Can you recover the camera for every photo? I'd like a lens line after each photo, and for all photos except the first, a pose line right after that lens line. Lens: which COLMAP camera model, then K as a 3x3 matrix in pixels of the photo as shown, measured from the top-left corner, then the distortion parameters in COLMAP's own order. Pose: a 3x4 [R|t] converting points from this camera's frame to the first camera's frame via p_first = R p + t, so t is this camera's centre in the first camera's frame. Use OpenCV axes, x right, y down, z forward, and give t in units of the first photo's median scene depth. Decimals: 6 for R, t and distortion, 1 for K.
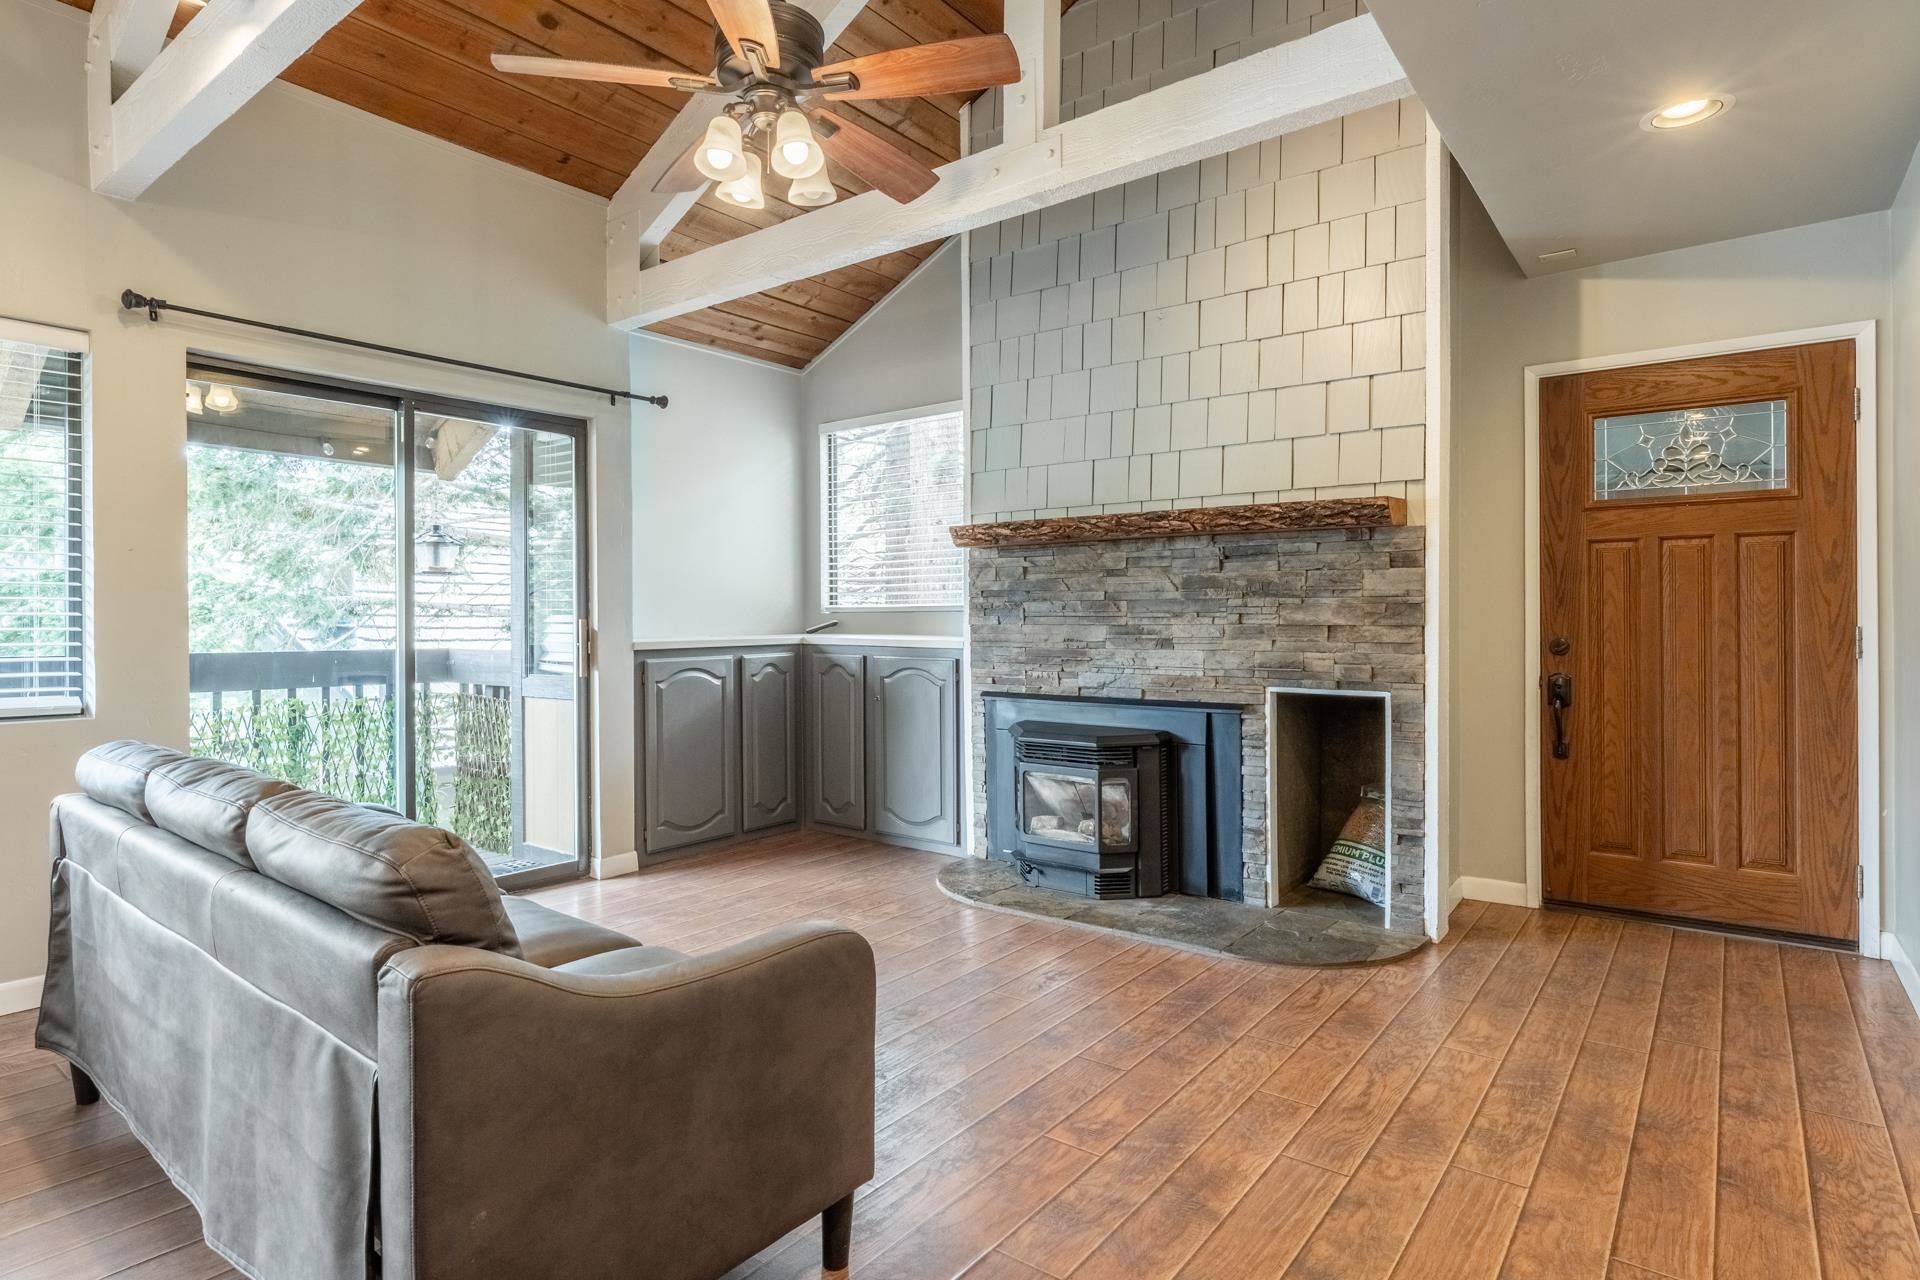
lens RADIAL K [[1024.7, 0, 953.7], [0, 1024.7, 619.0], [0, 0, 1]] dist [0.001116, -0.001414]
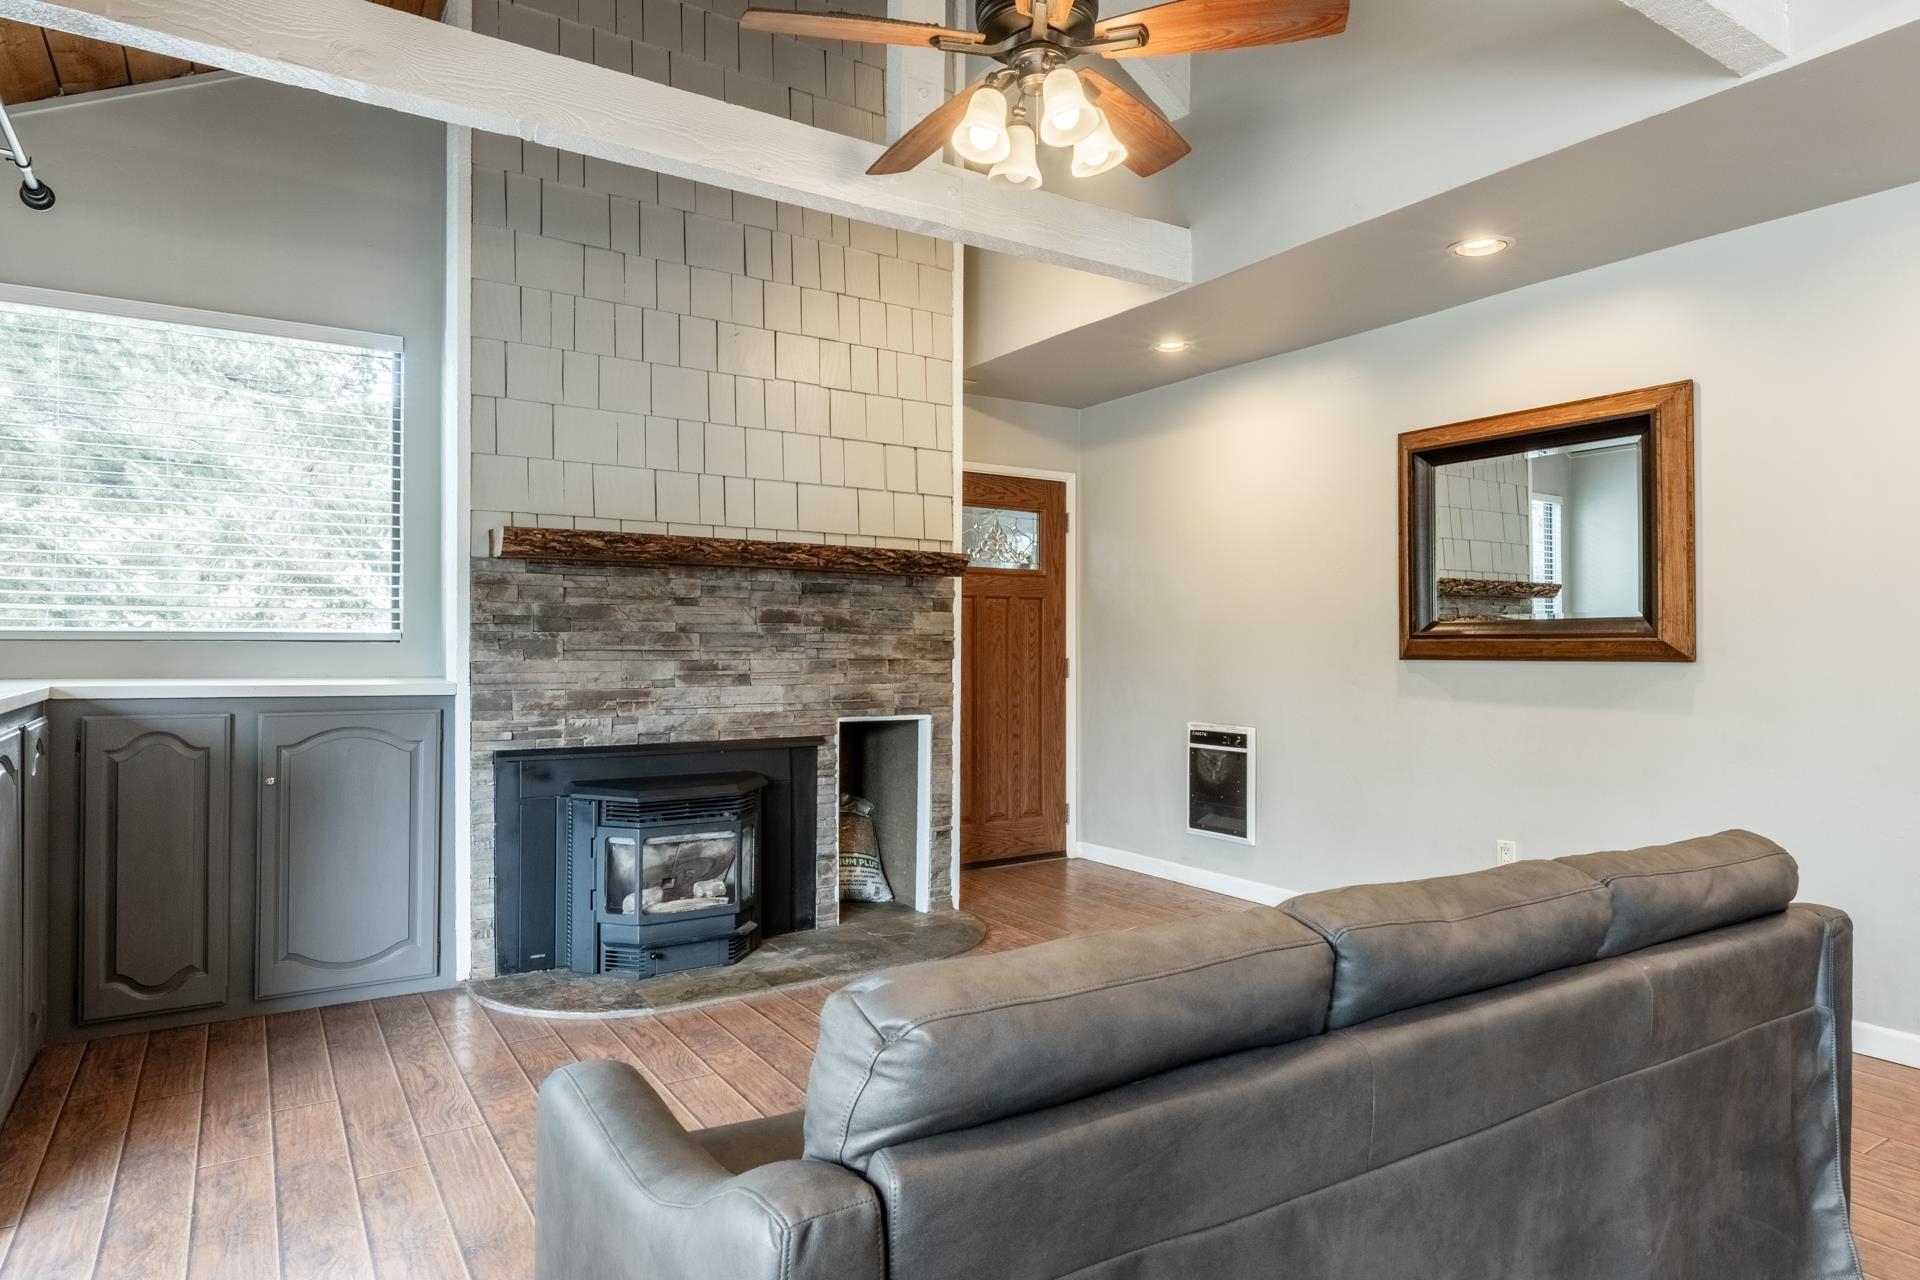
lens RADIAL K [[1095.9, 0, 960.0], [0, 1095.9, 640.0], [0, 0, 1]] dist [-0.000712, -0.000249]
pose [[0.335750, 0.010652, 0.941891, -0.704754], [-0.002131, 0.999942, -0.010549, -0.002427], [-0.941949, 0.001534, 0.335754, 0.488017]]
